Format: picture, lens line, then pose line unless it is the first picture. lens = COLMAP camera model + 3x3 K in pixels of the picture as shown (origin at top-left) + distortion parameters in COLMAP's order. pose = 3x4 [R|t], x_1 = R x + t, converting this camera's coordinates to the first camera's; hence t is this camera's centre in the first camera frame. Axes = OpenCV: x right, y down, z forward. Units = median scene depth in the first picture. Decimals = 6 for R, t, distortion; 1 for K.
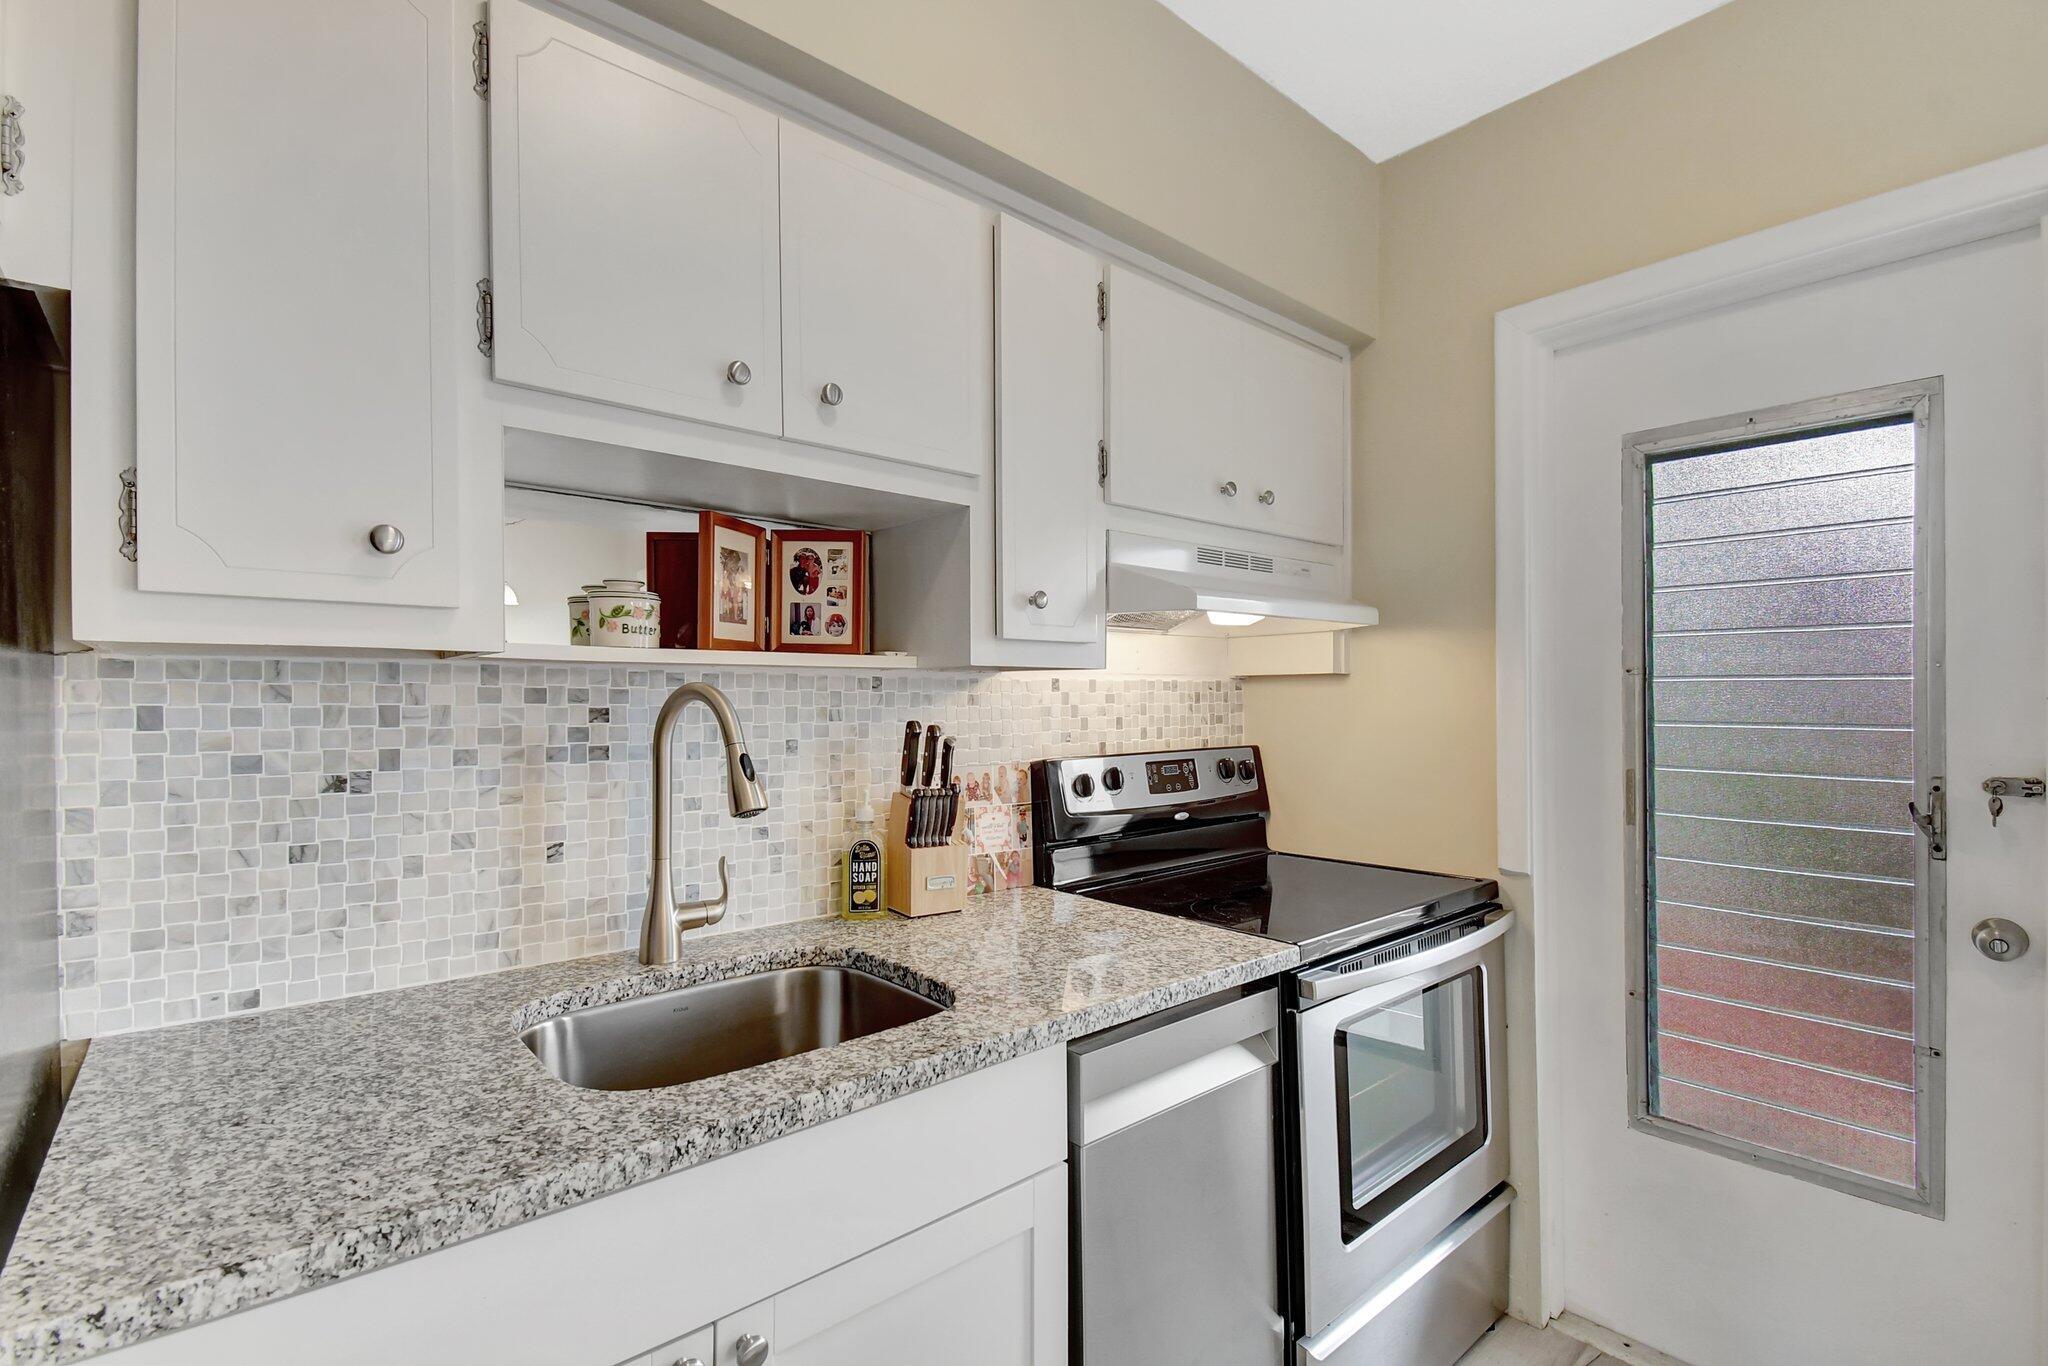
lens RADIAL K [[913.4, 0, 1013.5], [0, 913.4, 692.7], [0, 0, 1]] dist [0.059864, -0.050110]
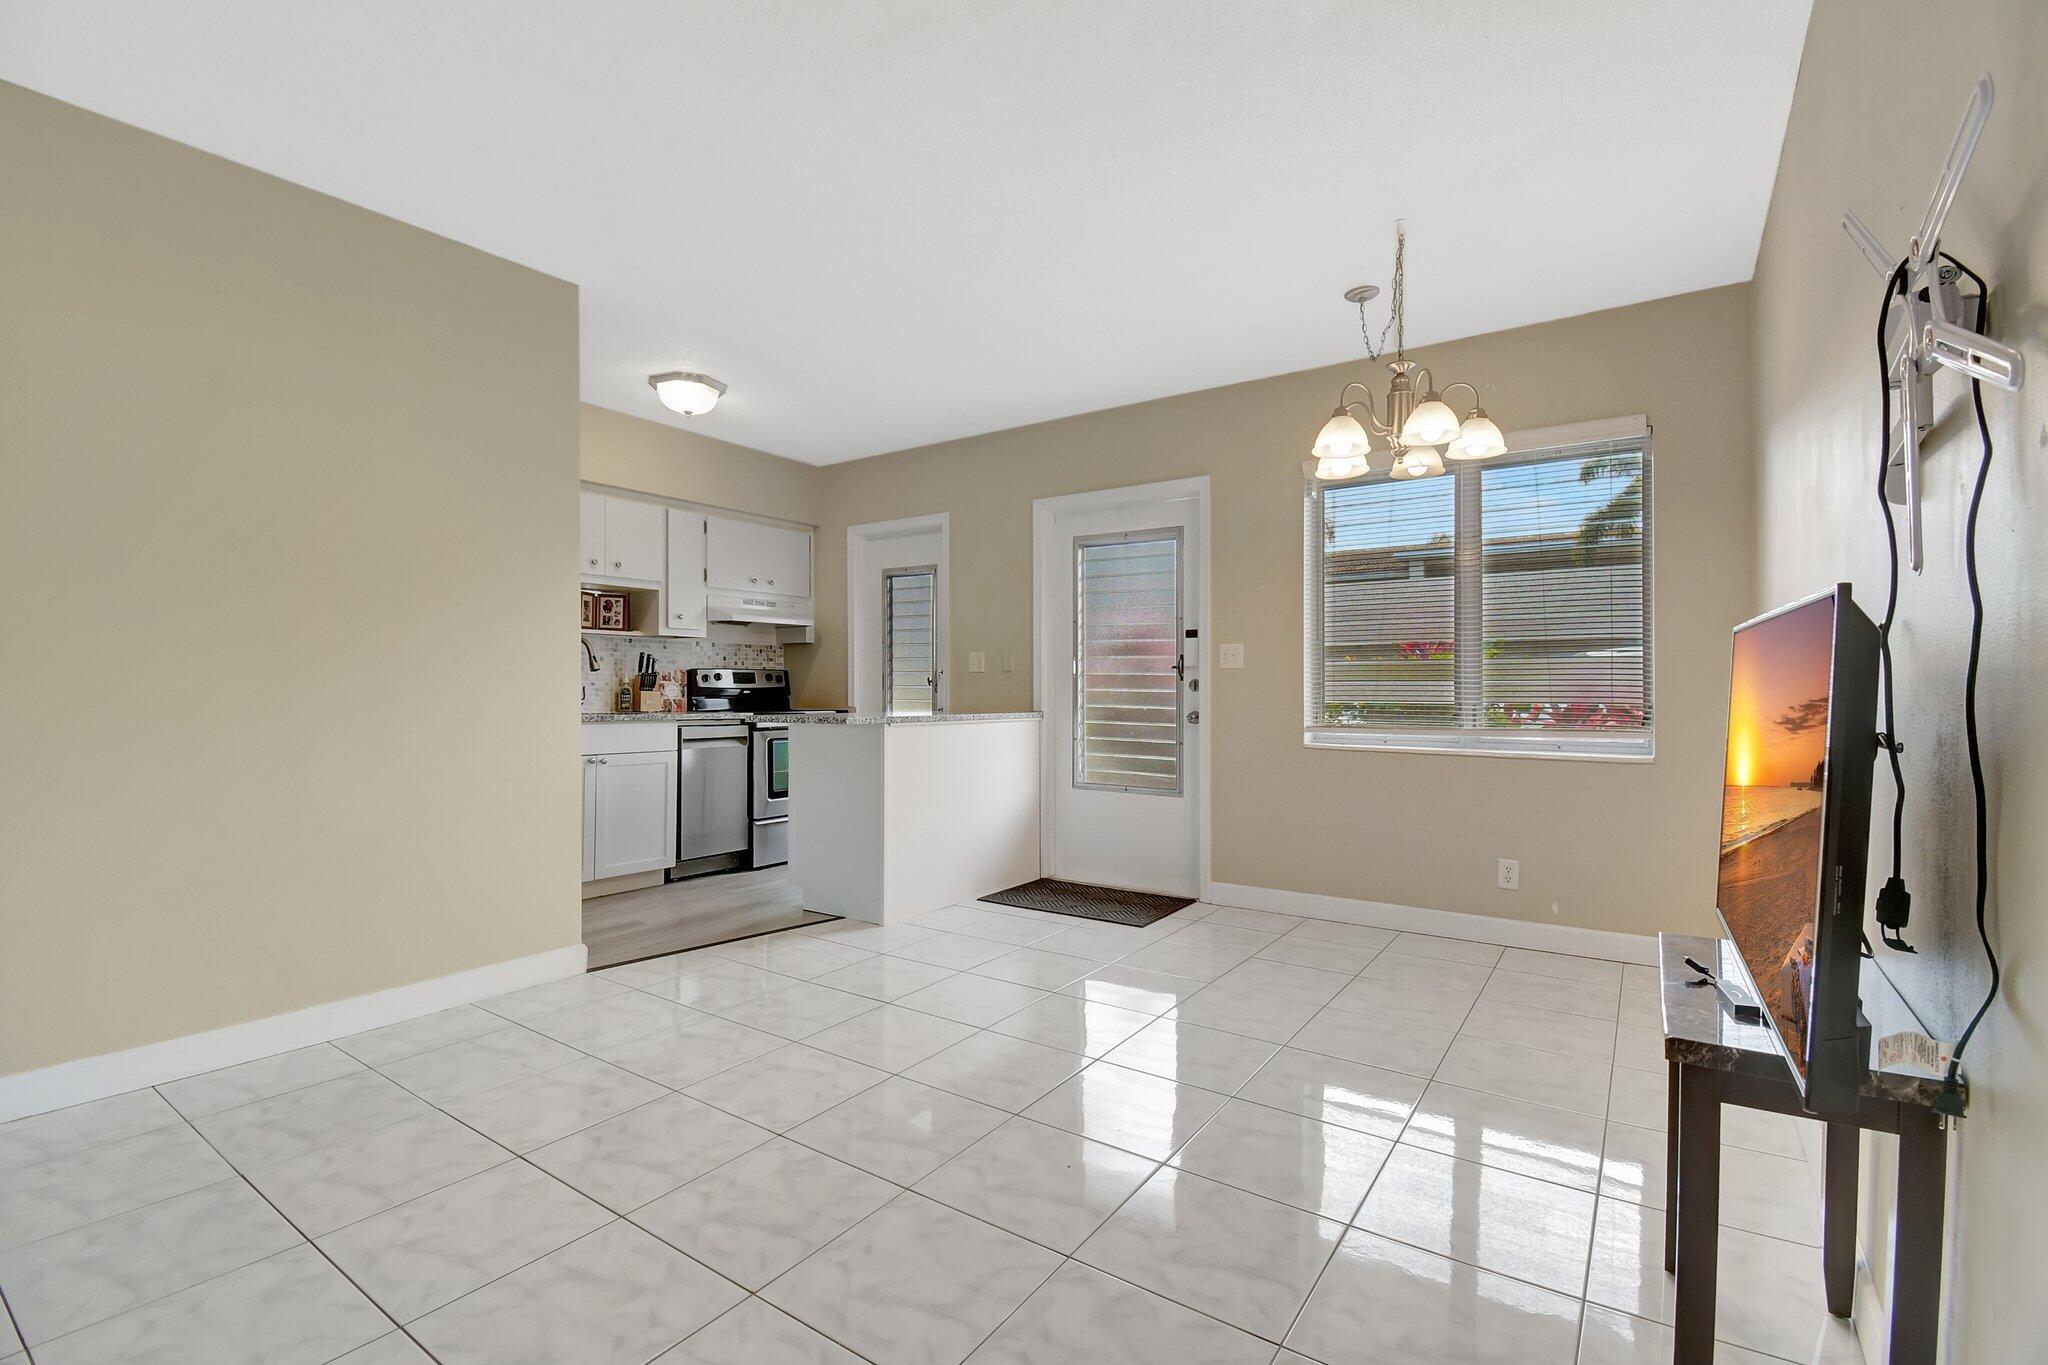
lens RADIAL K [[911.0, 0, 1020.1], [0, 911.0, 675.9], [0, 0, 1]] dist [0.001732, -0.015390]
pose [[0.966975, 0.011634, 0.254605, 0.374248], [-0.010990, 0.999932, -0.003953, 0.116043], [-0.254634, 0.001024, 0.967037, -2.524347]]
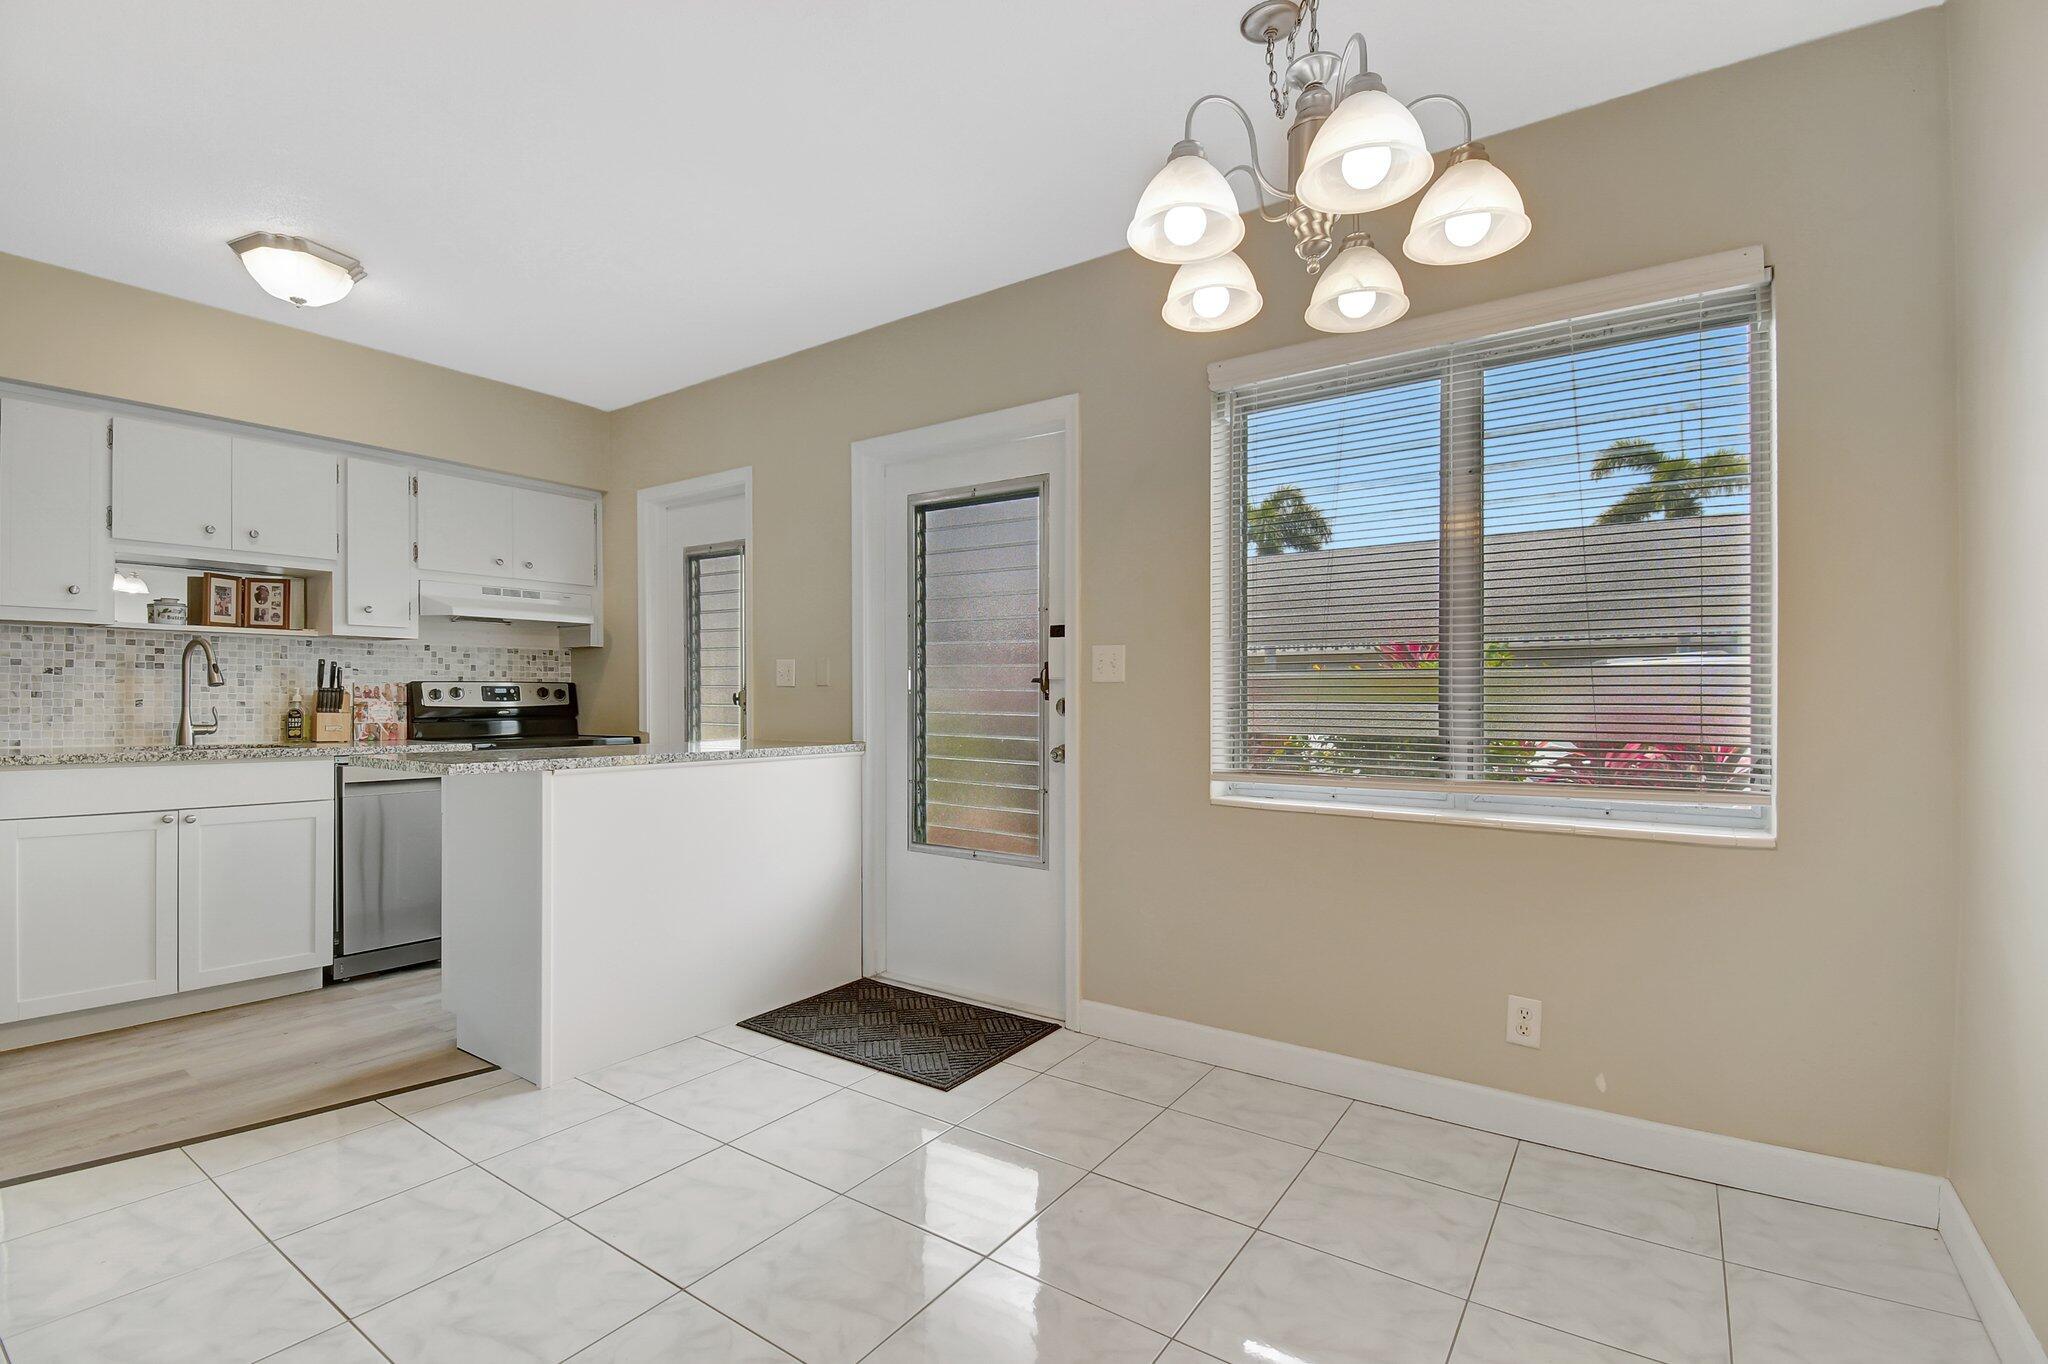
lens RADIAL K [[917.9, 0, 1028.7], [0, 917.9, 692.7], [0, 0, 1]] dist [0.003633, -0.018895]
pose [[0.965557, 0.008888, 0.260041, 1.056353], [-0.010575, 0.999931, 0.005091, 0.088263], [-0.259978, -0.007666, 0.965584, -1.768598]]
